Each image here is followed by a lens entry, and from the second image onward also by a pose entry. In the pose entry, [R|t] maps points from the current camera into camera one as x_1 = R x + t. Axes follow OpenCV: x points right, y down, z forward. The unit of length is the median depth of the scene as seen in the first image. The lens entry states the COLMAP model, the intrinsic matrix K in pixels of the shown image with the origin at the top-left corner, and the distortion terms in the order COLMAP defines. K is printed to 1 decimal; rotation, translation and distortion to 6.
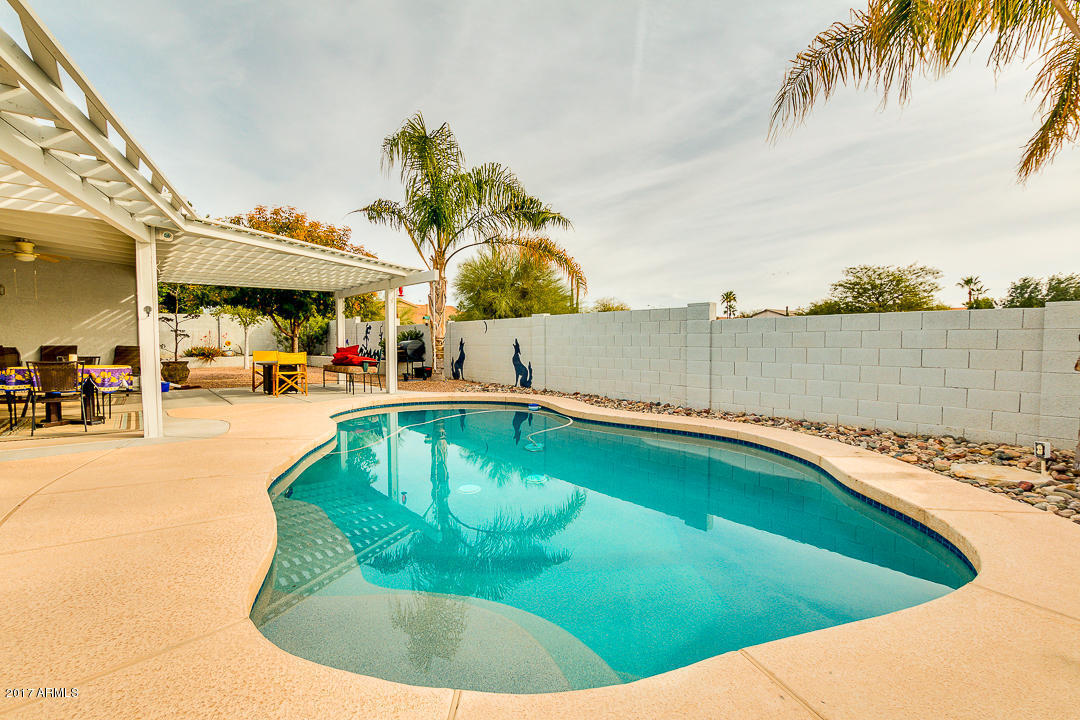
lens RADIAL K [[495.0, 0, 535.7], [0, 495.0, 362.9], [0, 0, 1]] dist [0.010142, -0.006398]
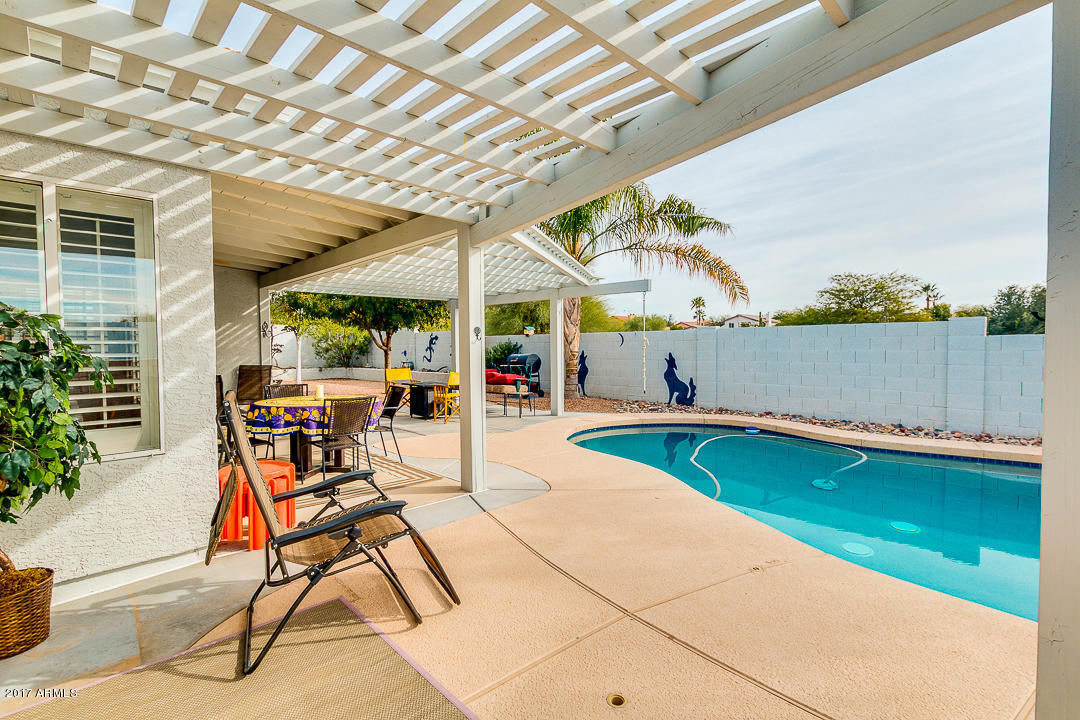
lens RADIAL K [[495.0, 0, 535.7], [0, 495.0, 362.9], [0, 0, 1]] dist [0.010142, -0.006398]
pose [[0.996619, -0.008609, 0.081708, -0.352987], [0.009383, 0.999915, -0.009090, -0.022674], [-0.081623, 0.009826, 0.996615, 0.094407]]
